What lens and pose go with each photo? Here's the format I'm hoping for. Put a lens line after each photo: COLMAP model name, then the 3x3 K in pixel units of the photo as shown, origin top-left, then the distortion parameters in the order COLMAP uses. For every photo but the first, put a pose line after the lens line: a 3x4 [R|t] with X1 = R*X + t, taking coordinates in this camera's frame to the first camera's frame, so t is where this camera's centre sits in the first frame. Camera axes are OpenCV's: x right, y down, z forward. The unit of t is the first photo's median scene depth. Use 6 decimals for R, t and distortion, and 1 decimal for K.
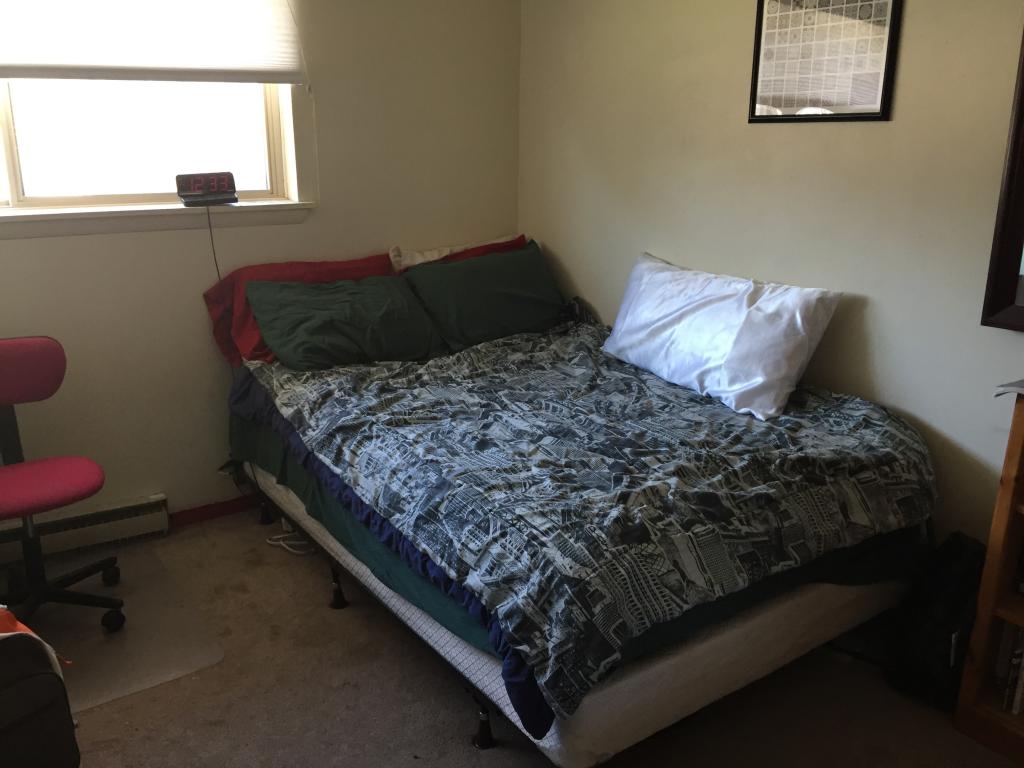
lens RADIAL K [[875.4, 0, 517.6], [0, 875.4, 383.2], [0, 0, 1]] dist [0.085578, -0.110067]
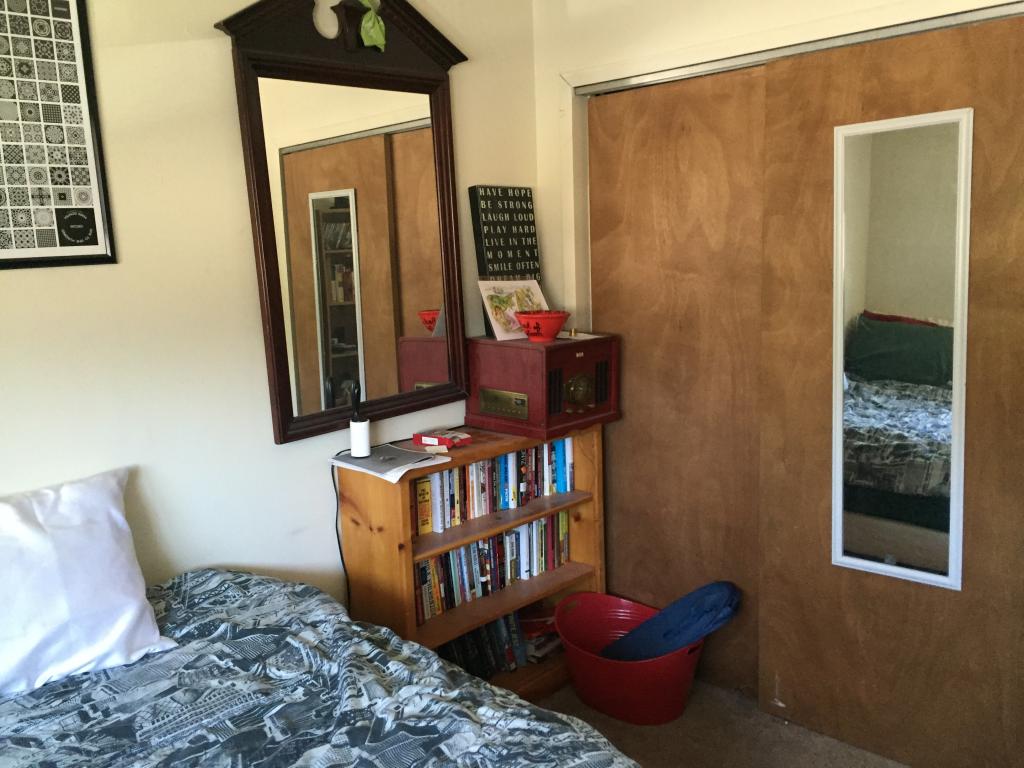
lens RADIAL K [[875.4, 0, 517.6], [0, 875.4, 383.2], [0, 0, 1]] dist [0.085578, -0.110067]
pose [[-0.201014, -0.158274, 0.966718, -0.492868], [0.305848, 0.927387, 0.215431, -0.248198], [-0.930618, 0.338973, -0.138010, 0.778170]]
